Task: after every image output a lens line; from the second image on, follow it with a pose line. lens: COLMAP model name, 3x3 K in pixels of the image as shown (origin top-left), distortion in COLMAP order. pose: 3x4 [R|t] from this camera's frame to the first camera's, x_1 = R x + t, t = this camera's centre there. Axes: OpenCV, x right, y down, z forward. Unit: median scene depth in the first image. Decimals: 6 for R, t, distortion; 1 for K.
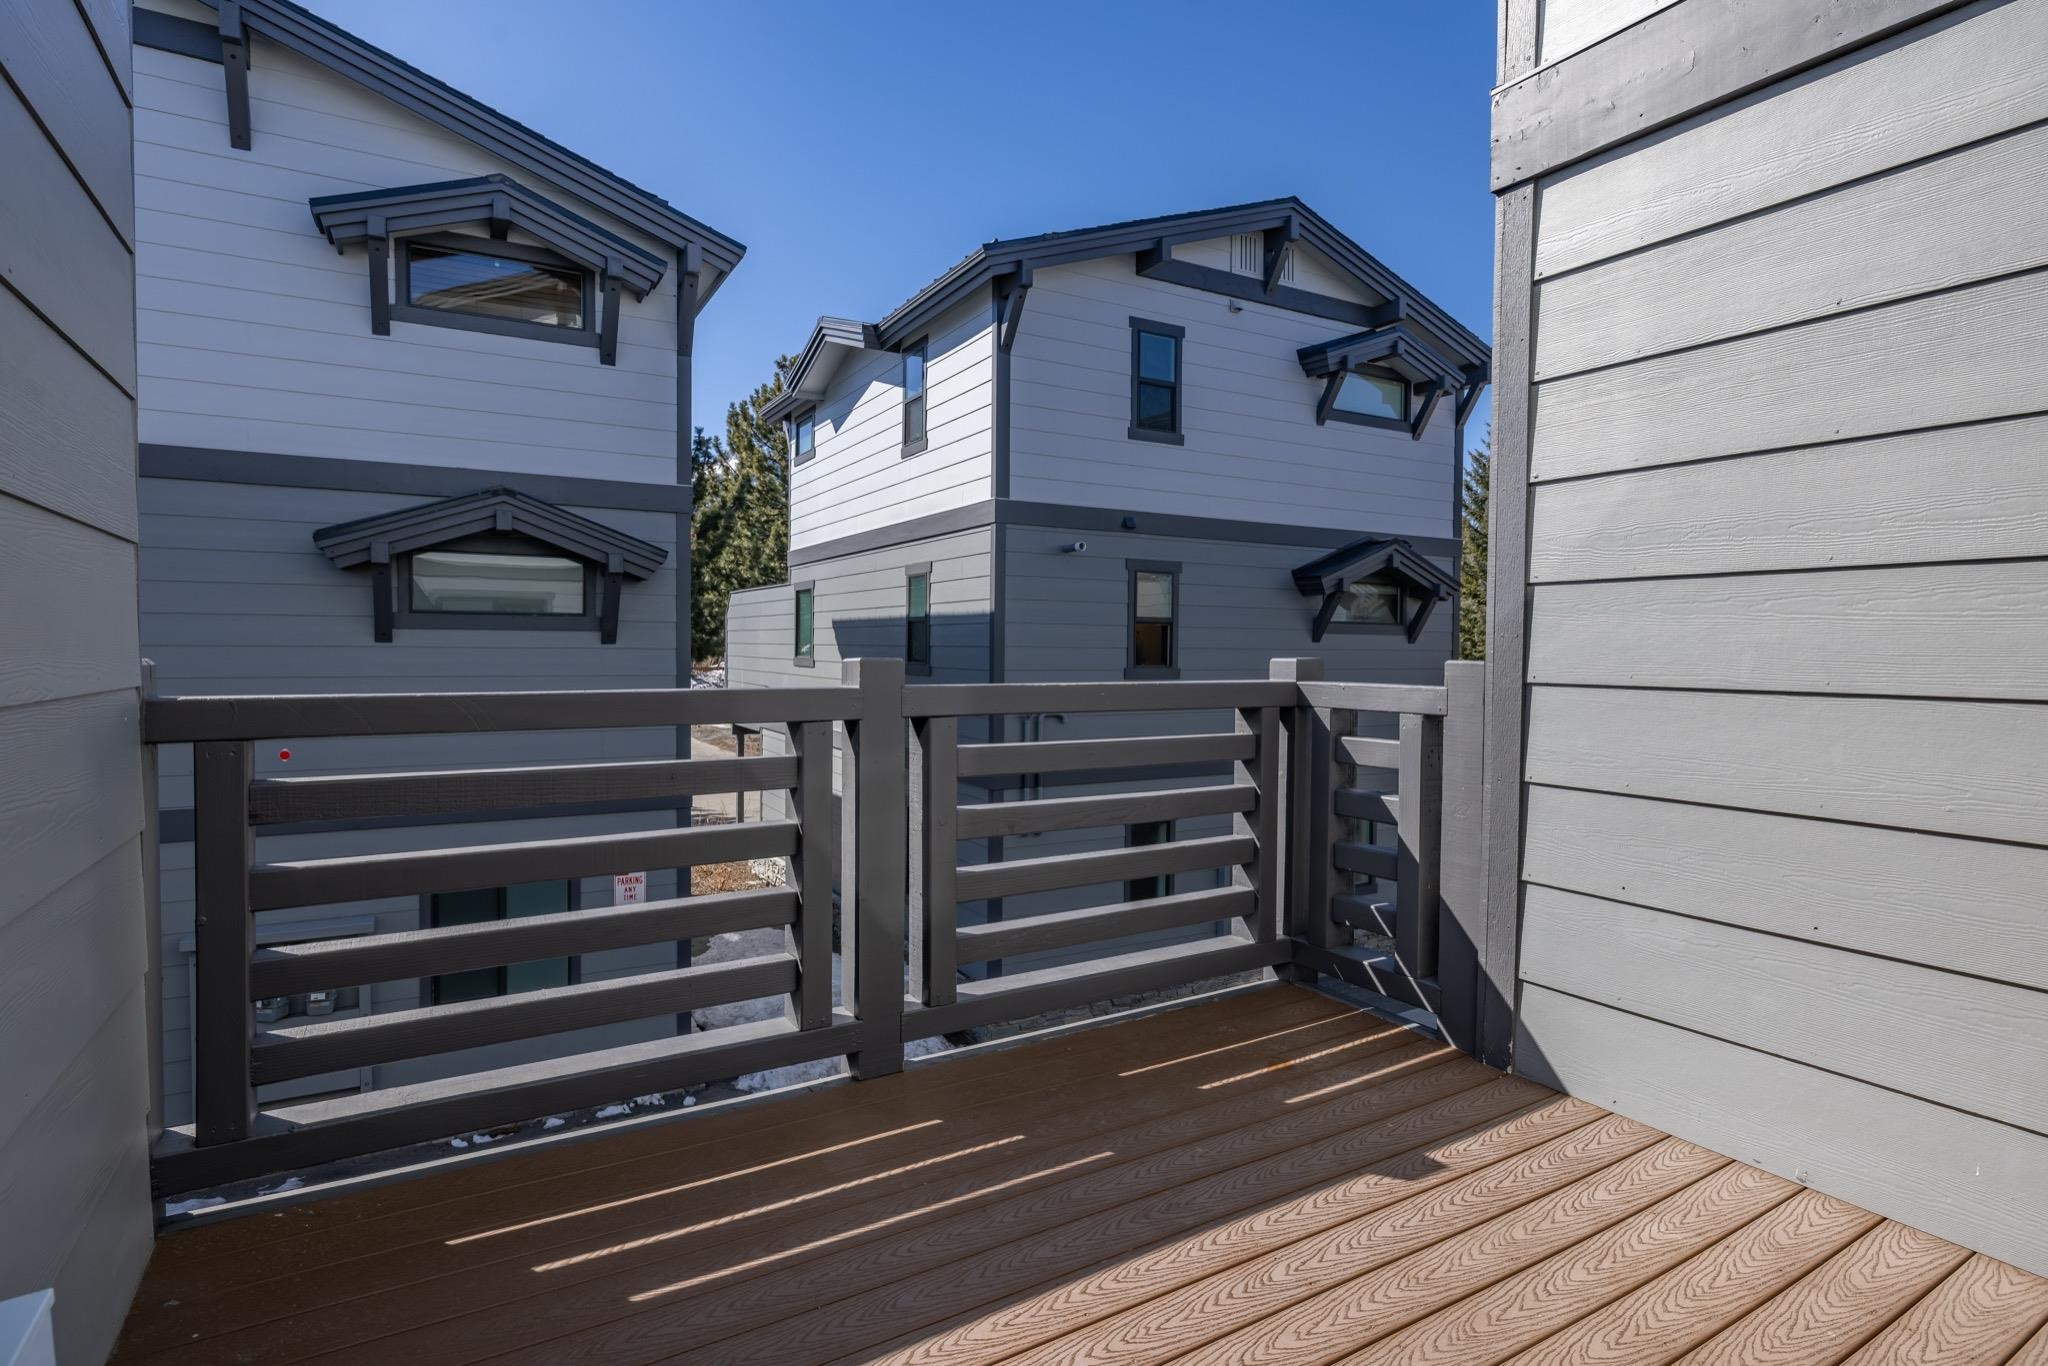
lens RADIAL K [[1035.2, 0, 1024.0], [0, 1035.2, 683.0], [0, 0, 1]] dist [-0.001686, -0.000164]
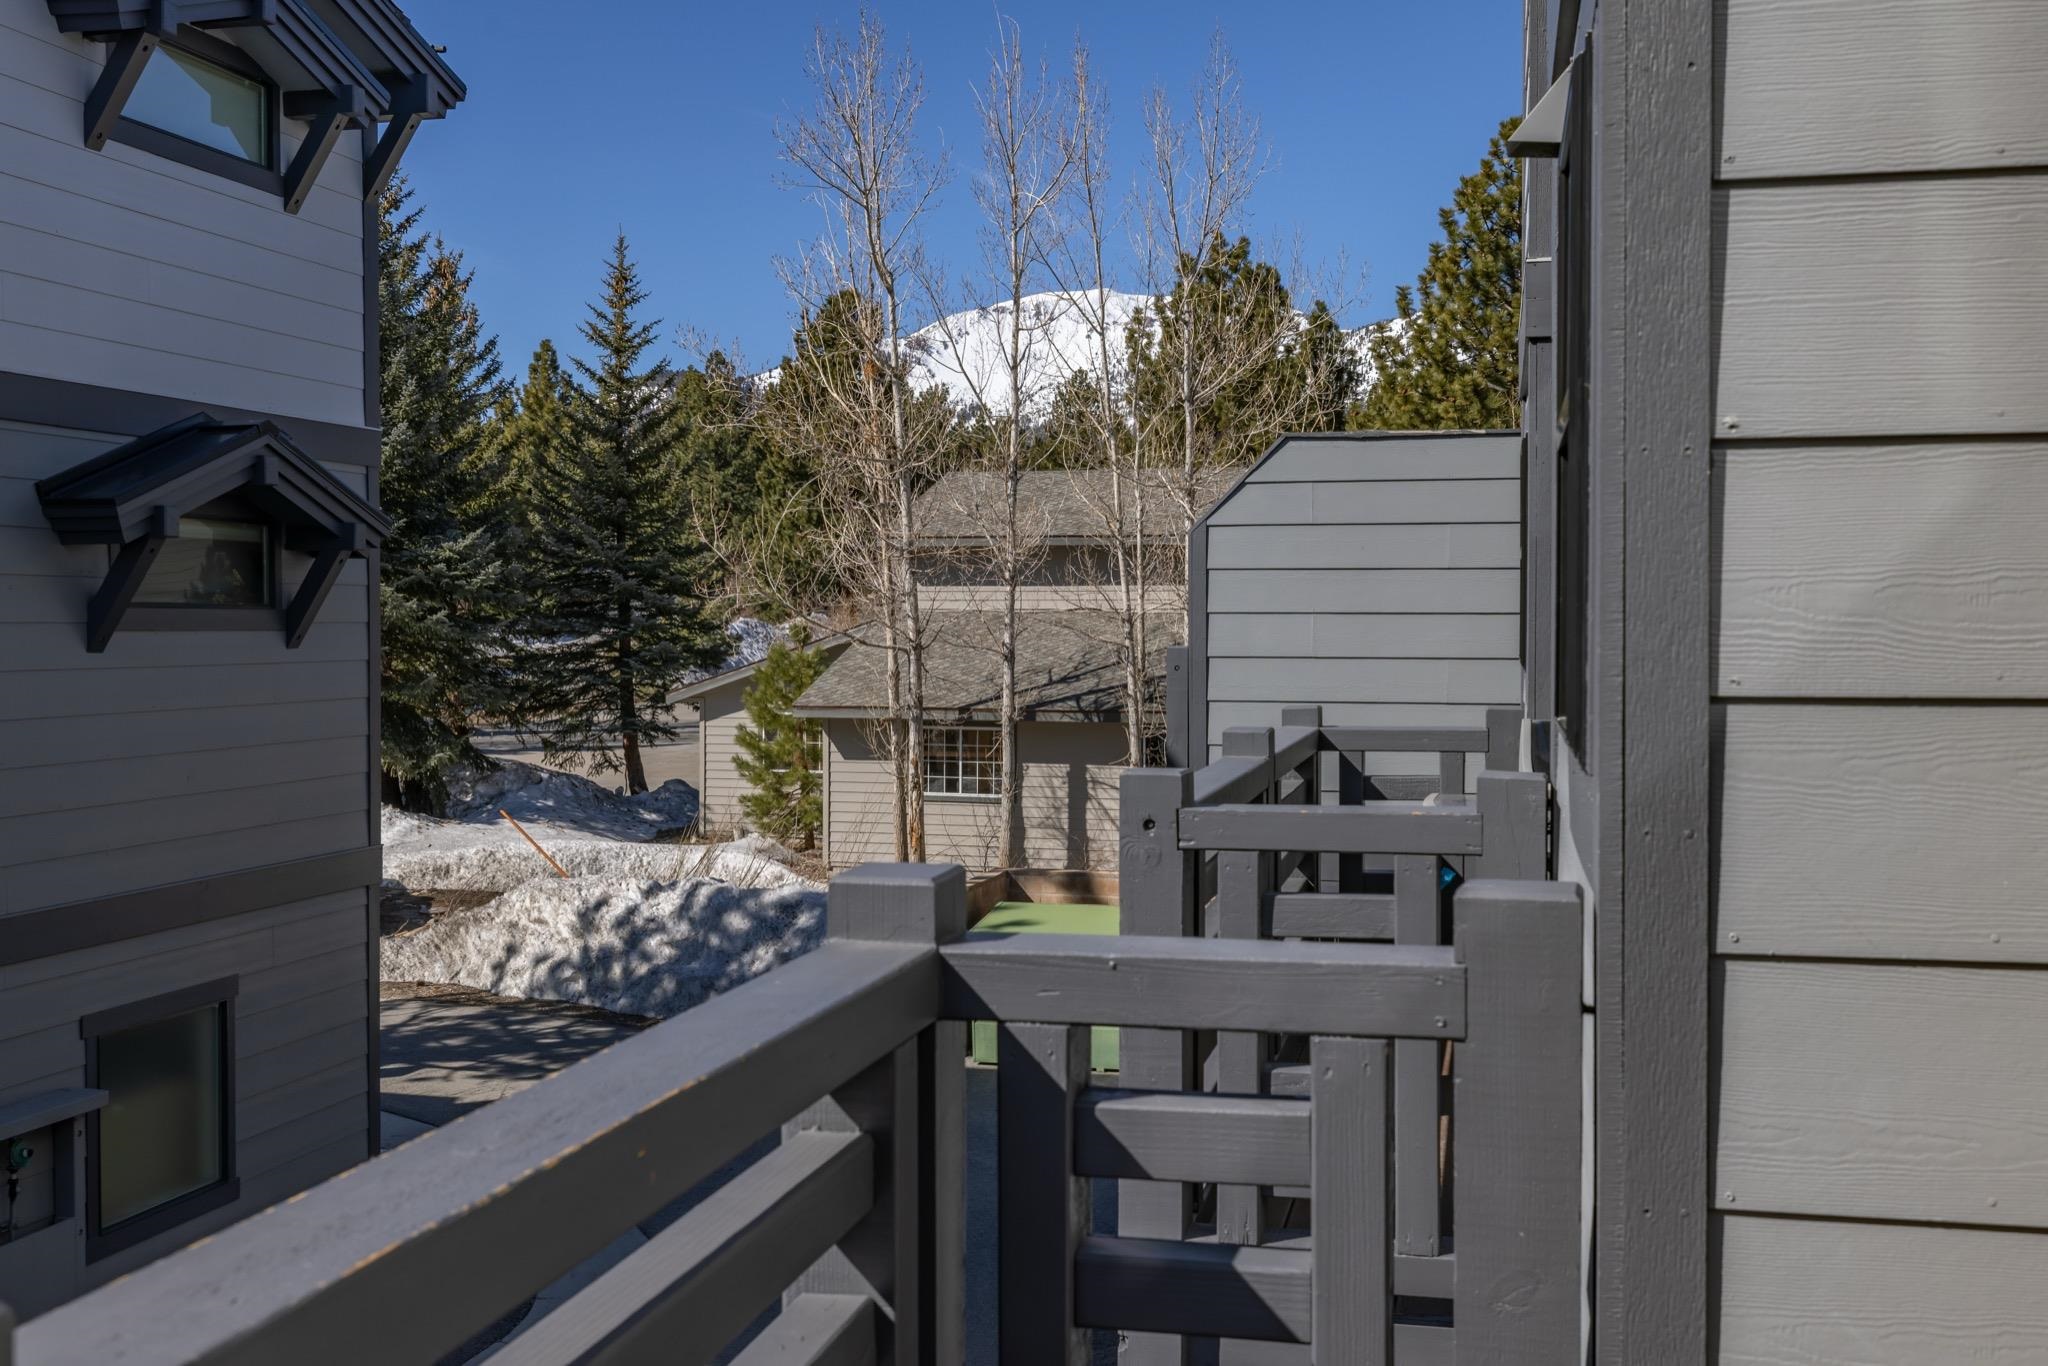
lens RADIAL K [[2029.7, 0, 1024.0], [0, 2029.7, 647.0], [0, 0, 1]] dist [-0.002379, 0.007364]
pose [[0.700573, -0.015683, 0.713409, -0.047025], [0.029323, 0.999547, -0.006822, -0.023741], [-0.712978, 0.025698, 0.700715, 0.132121]]
